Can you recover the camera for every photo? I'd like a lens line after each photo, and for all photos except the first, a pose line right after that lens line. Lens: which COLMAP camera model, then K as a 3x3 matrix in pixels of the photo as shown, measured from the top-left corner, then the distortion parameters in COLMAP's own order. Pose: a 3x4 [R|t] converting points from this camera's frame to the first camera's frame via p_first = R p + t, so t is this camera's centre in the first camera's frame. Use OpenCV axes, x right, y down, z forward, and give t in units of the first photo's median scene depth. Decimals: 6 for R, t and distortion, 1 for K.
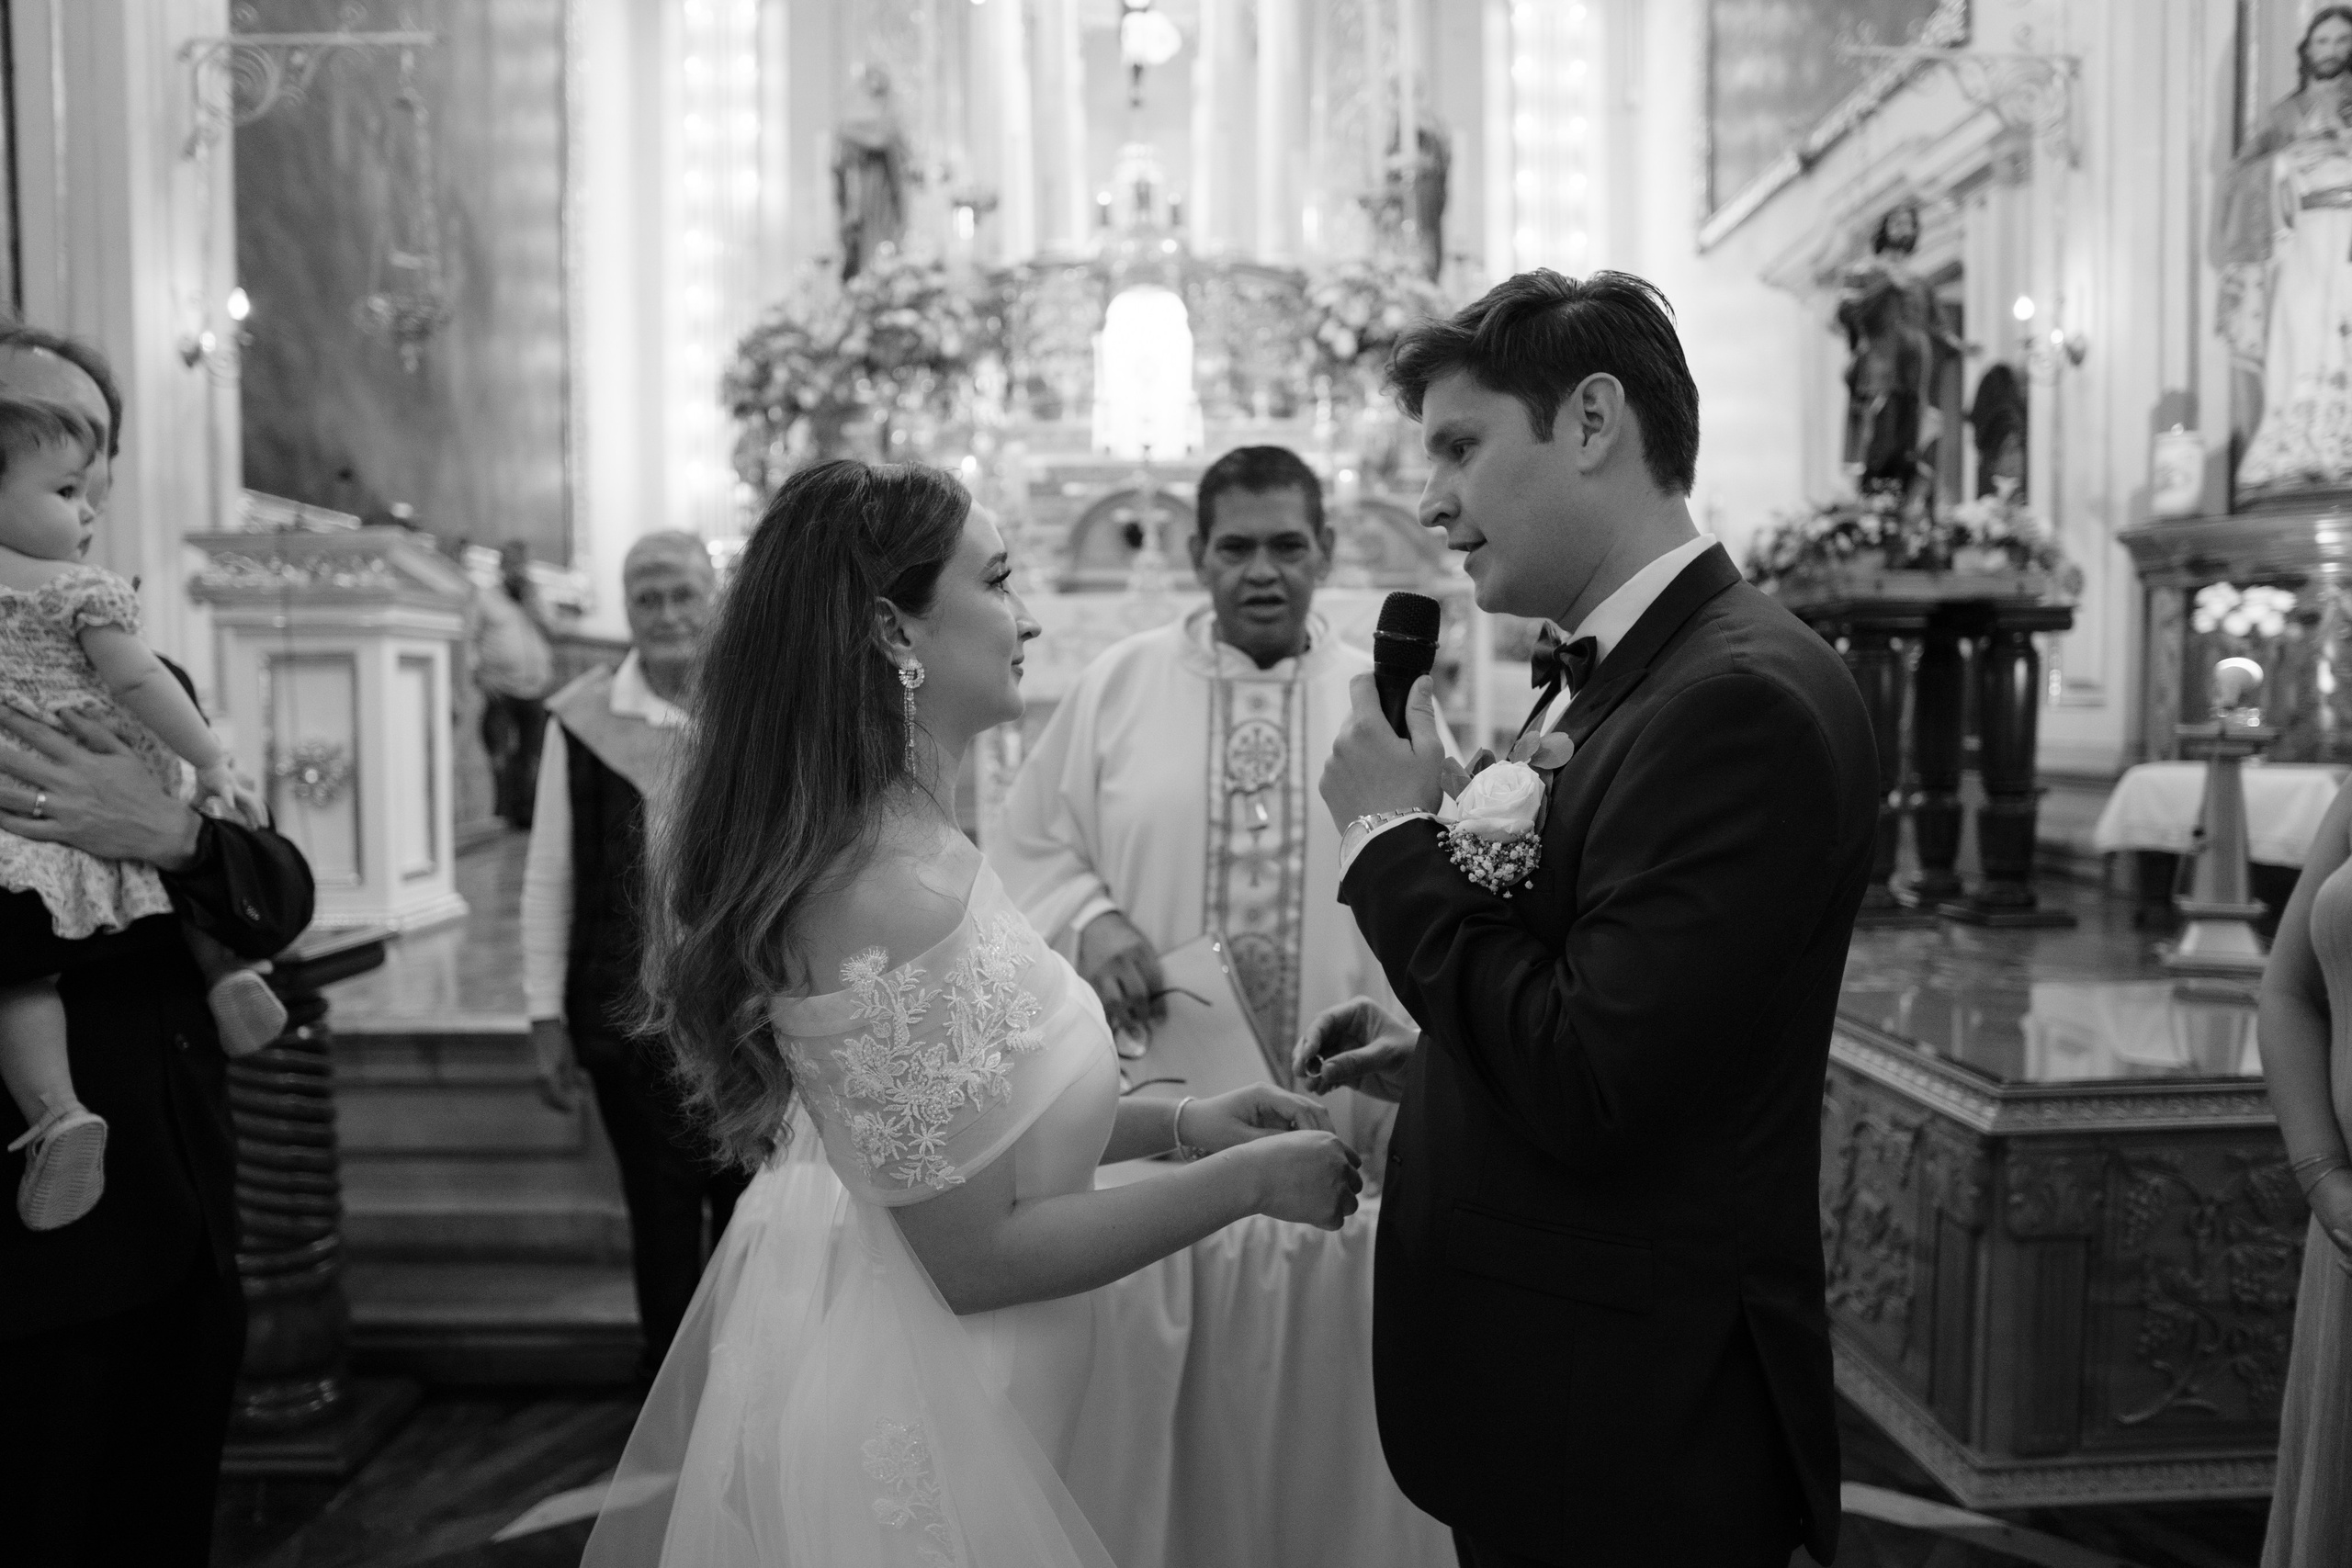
lens RADIAL K [[1624.5, 0, 1179.7], [0, 1624.5, 789.5], [0, 0, 1]] dist [-0.111278, 0.073712]
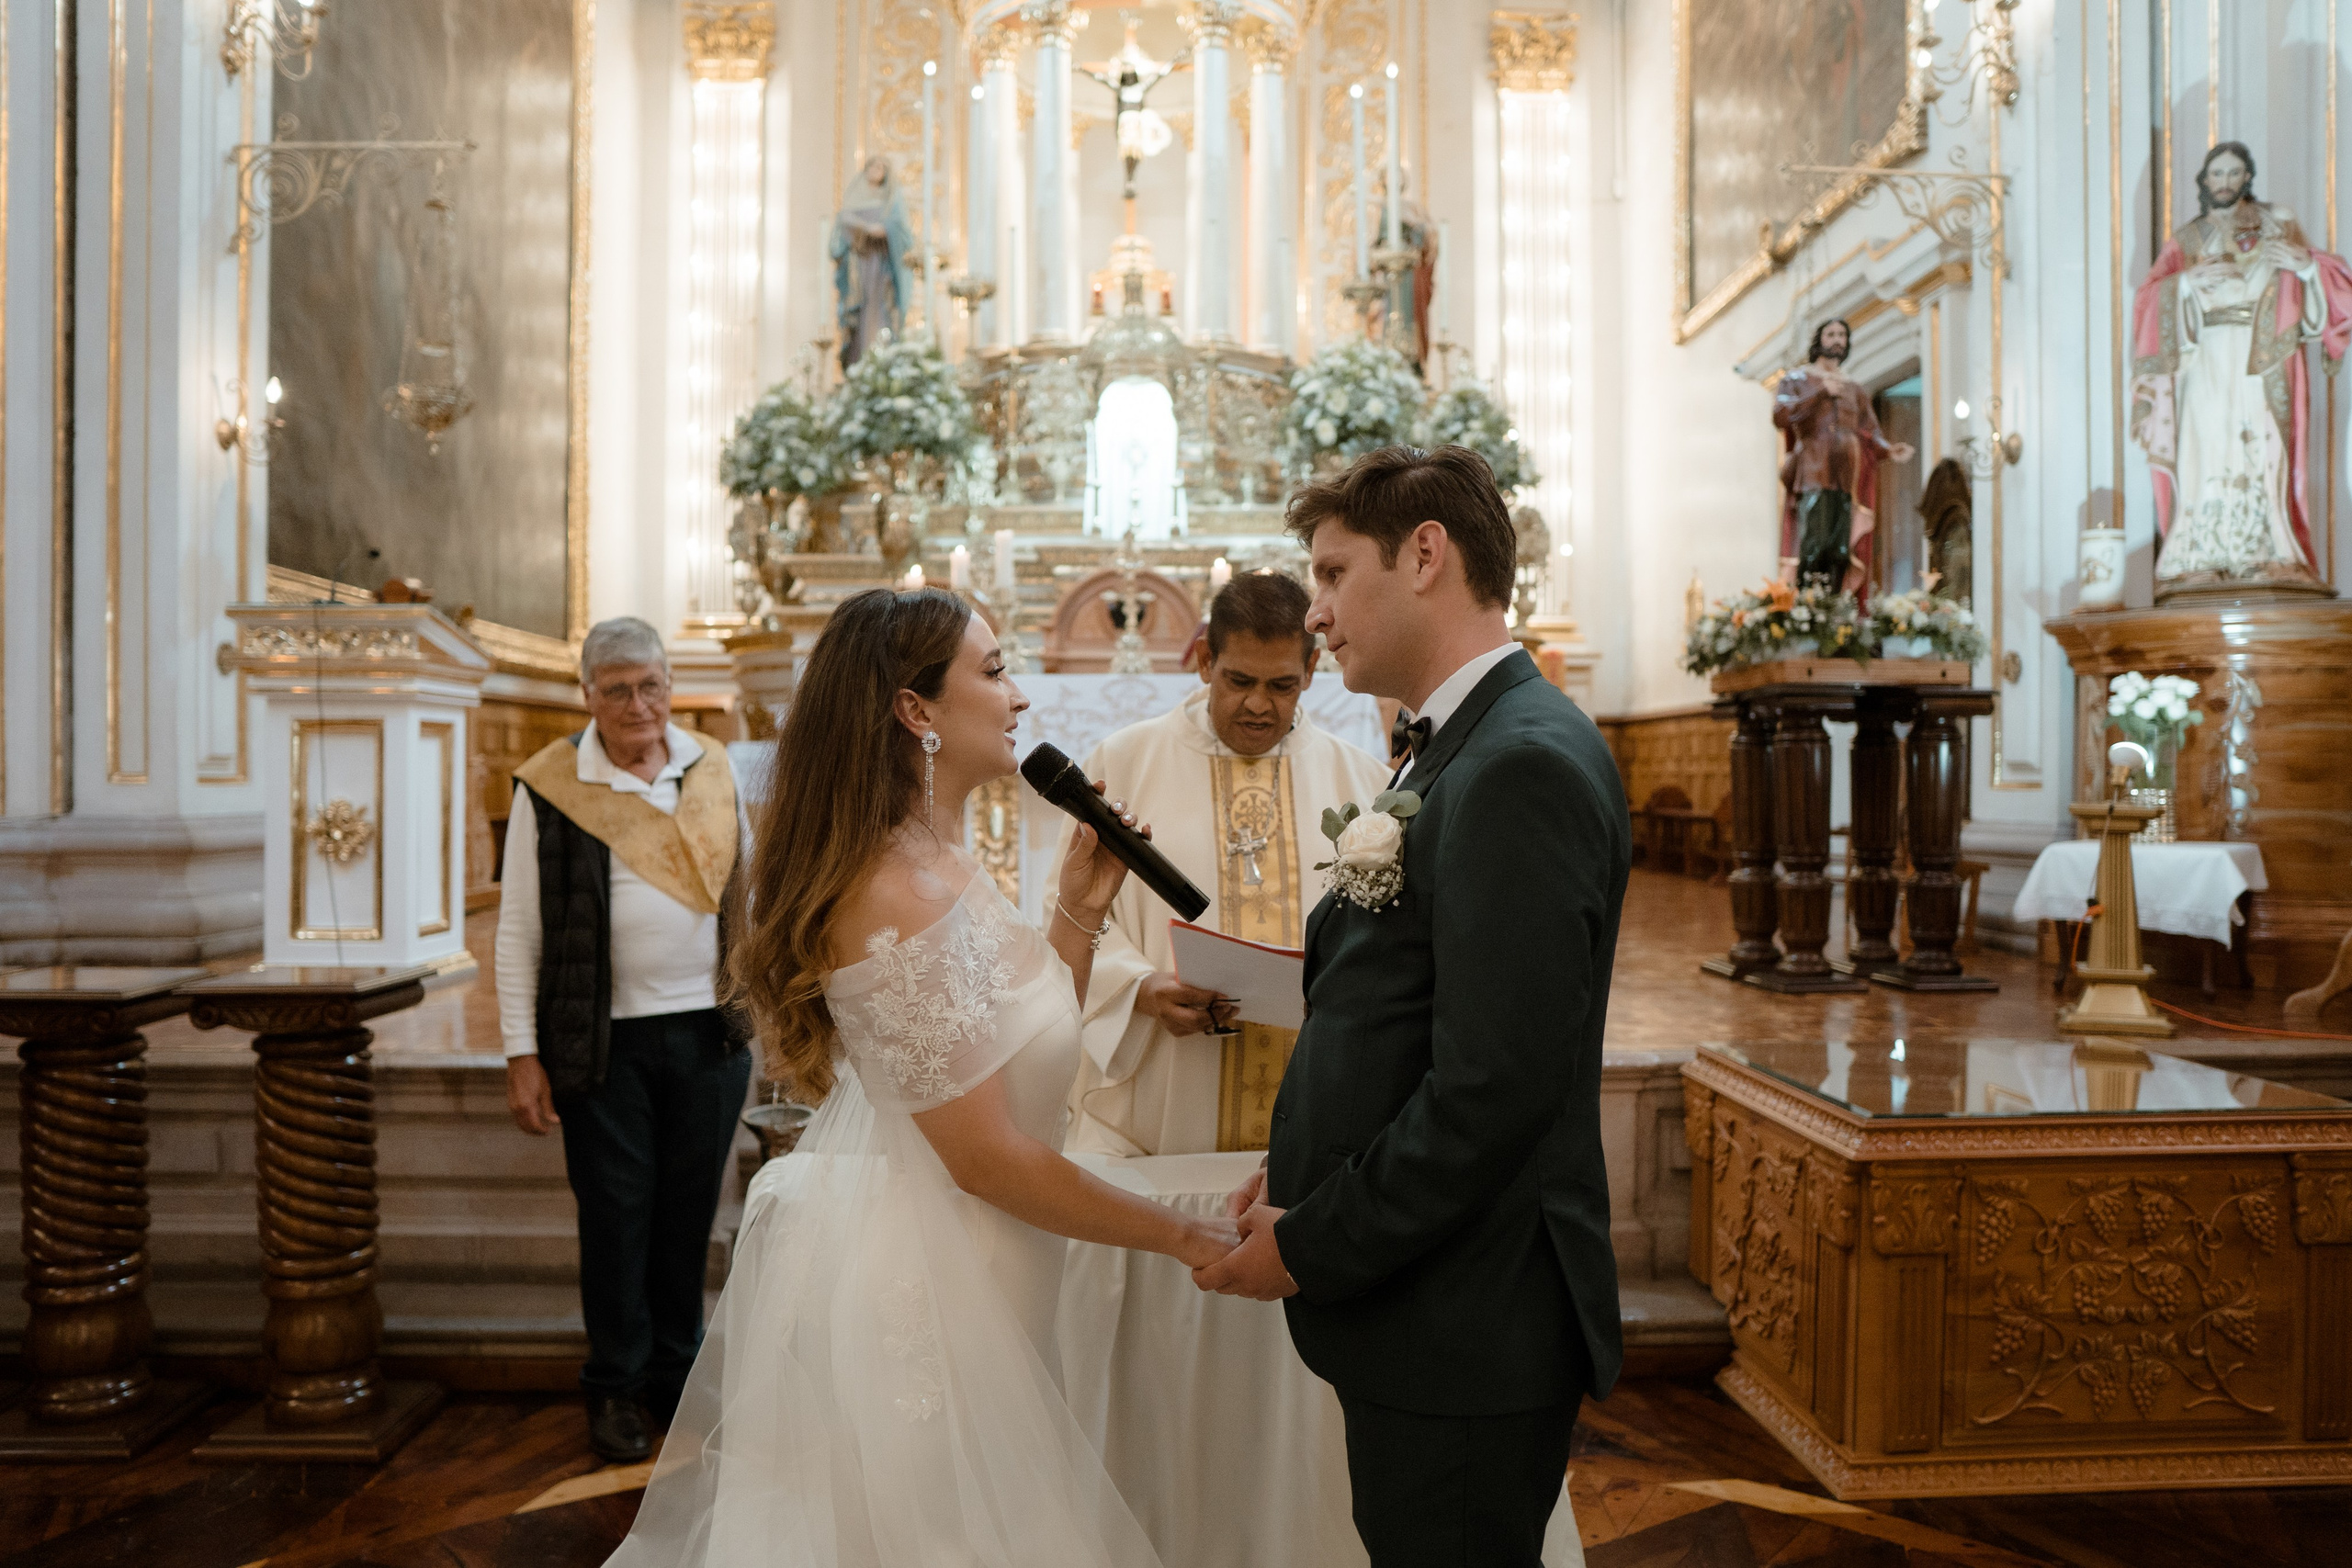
lens RADIAL K [[1645.2, 0, 1172.8], [0, 1645.2, 790.7], [0, 0, 1]] dist [-0.109824, 0.070181]
pose [[0.999952, 0.009759, -0.000426, 0.012729], [-0.009768, 0.998838, -0.047190, 0.006902], [-0.000035, 0.047192, 0.998886, -0.076772]]
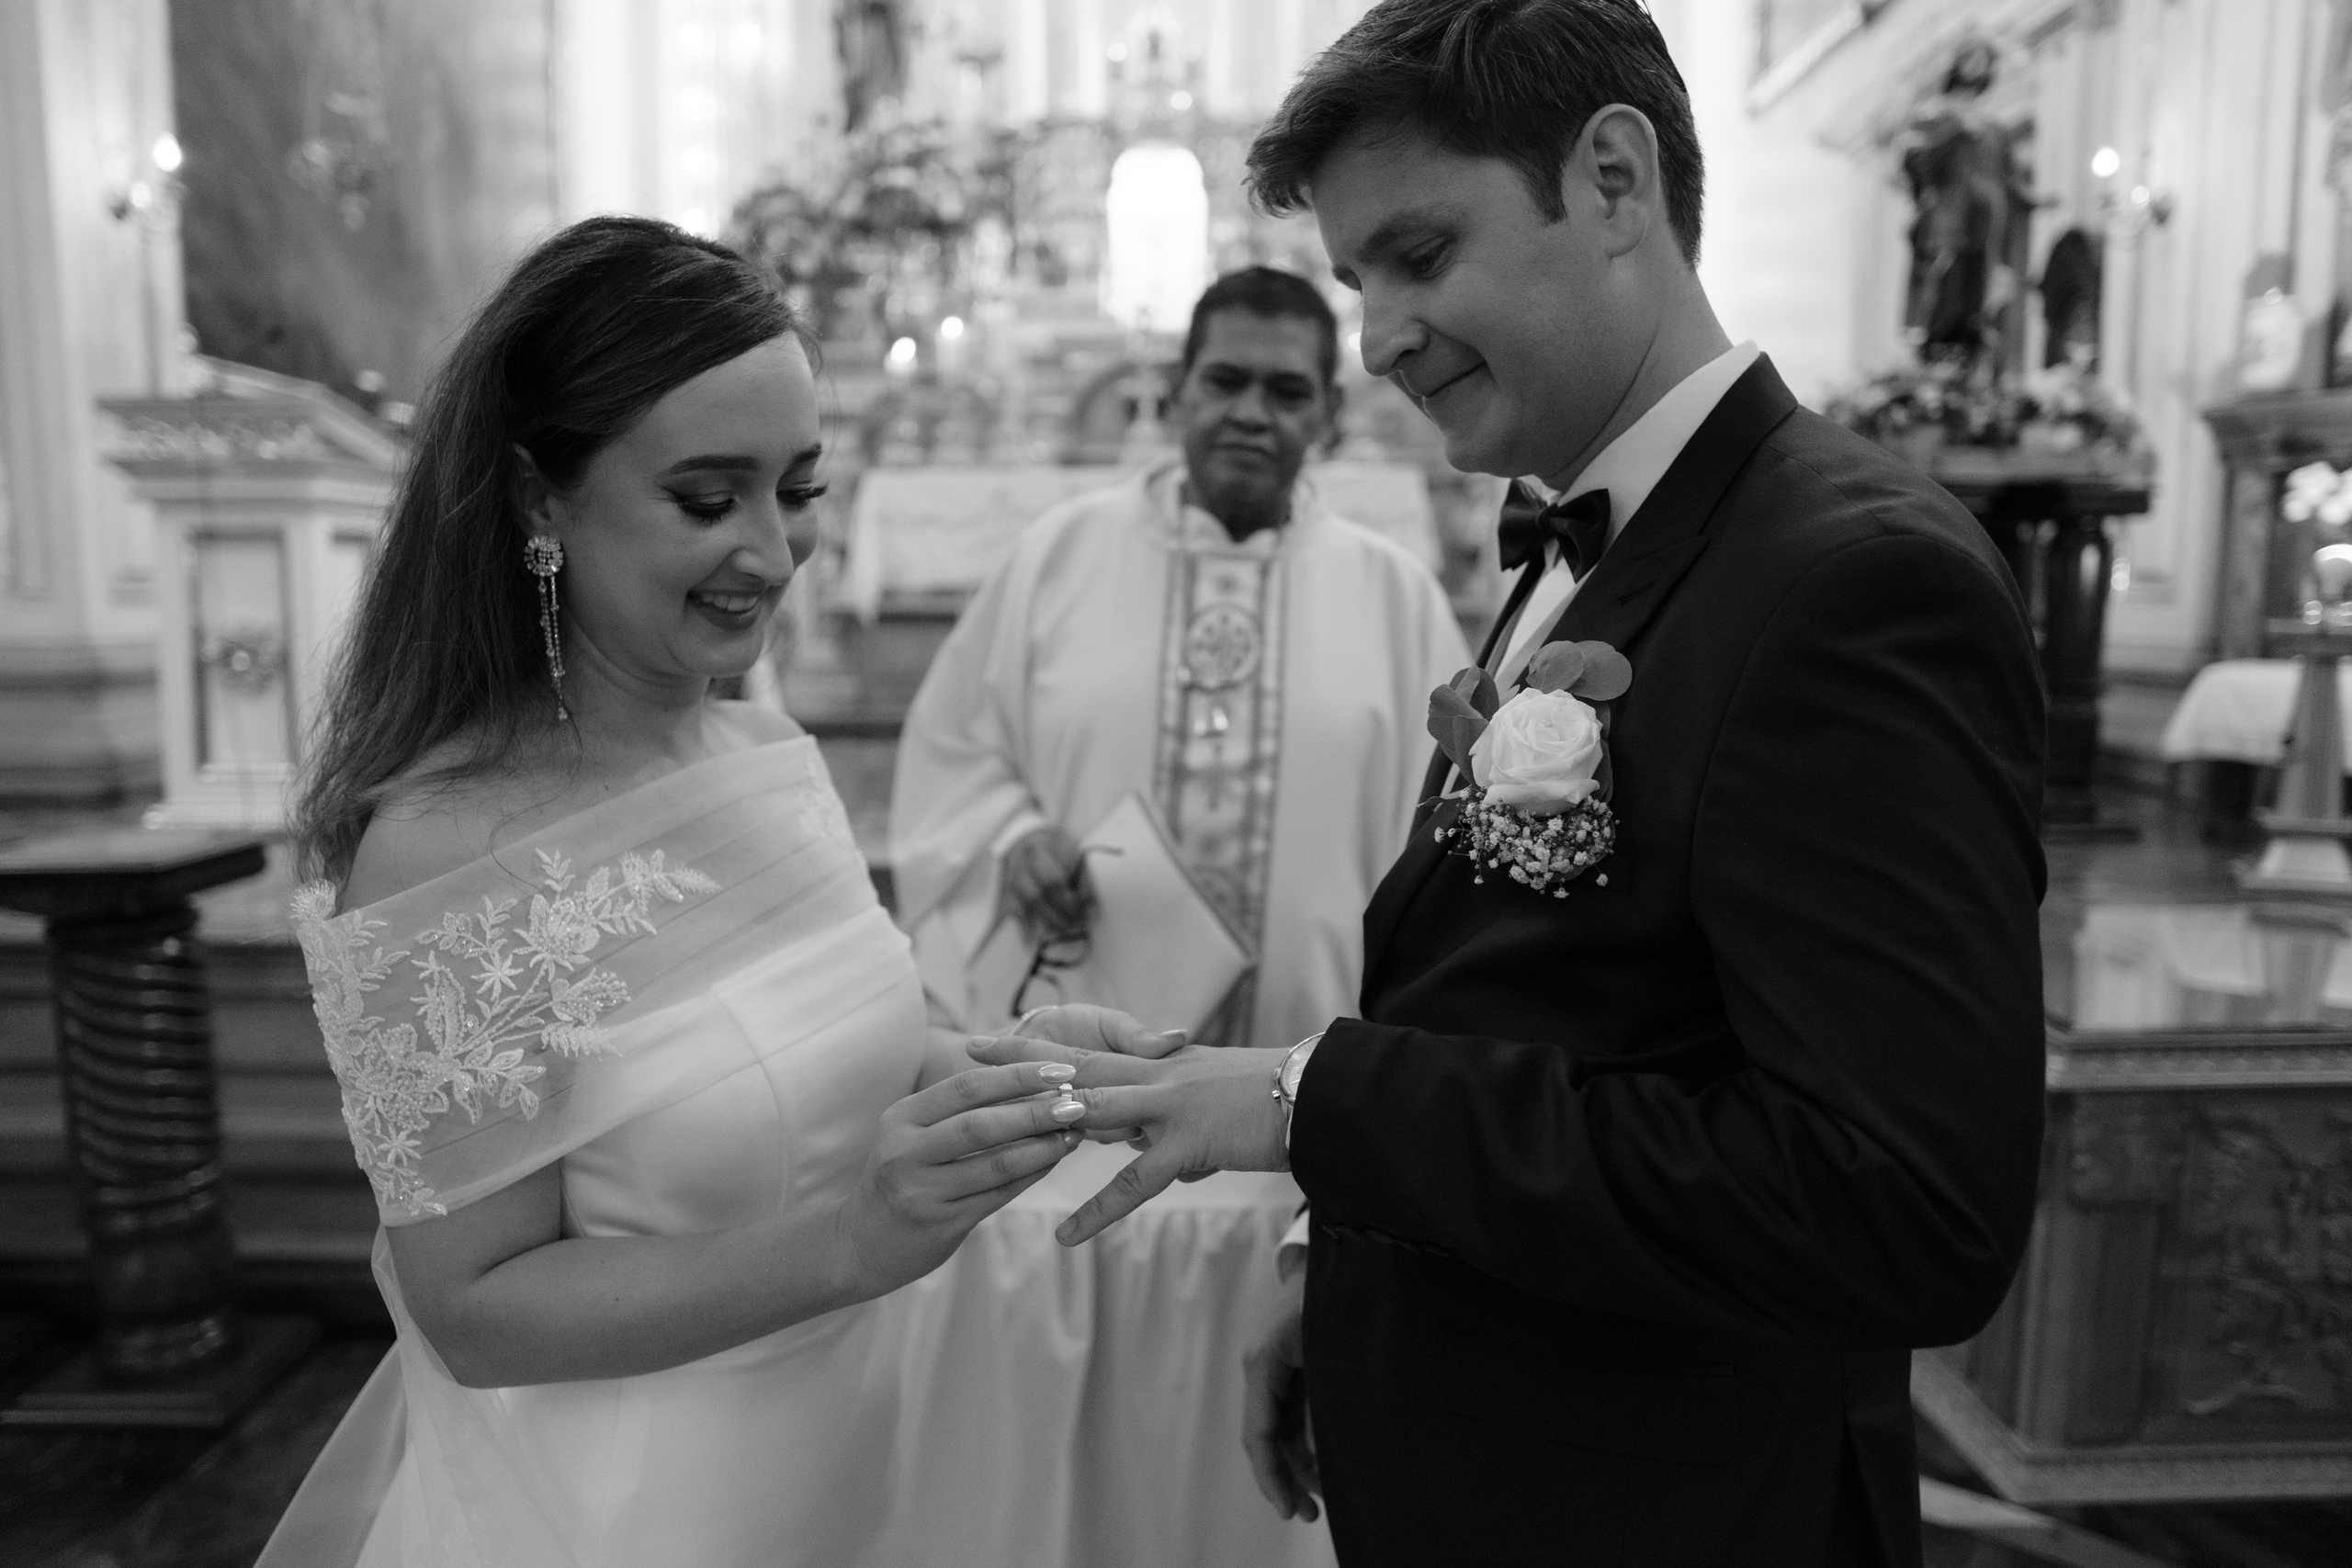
lens RADIAL K [[1645.2, 0, 1172.8], [0, 1645.2, 790.7], [0, 0, 1]] dist [-0.109824, 0.070181]
pose [[0.999789, 0.009309, -0.018290, 0.019657], [-0.008023, 0.997570, 0.069202, -0.001554], [0.018889, -0.069041, 0.997435, 0.060116]]
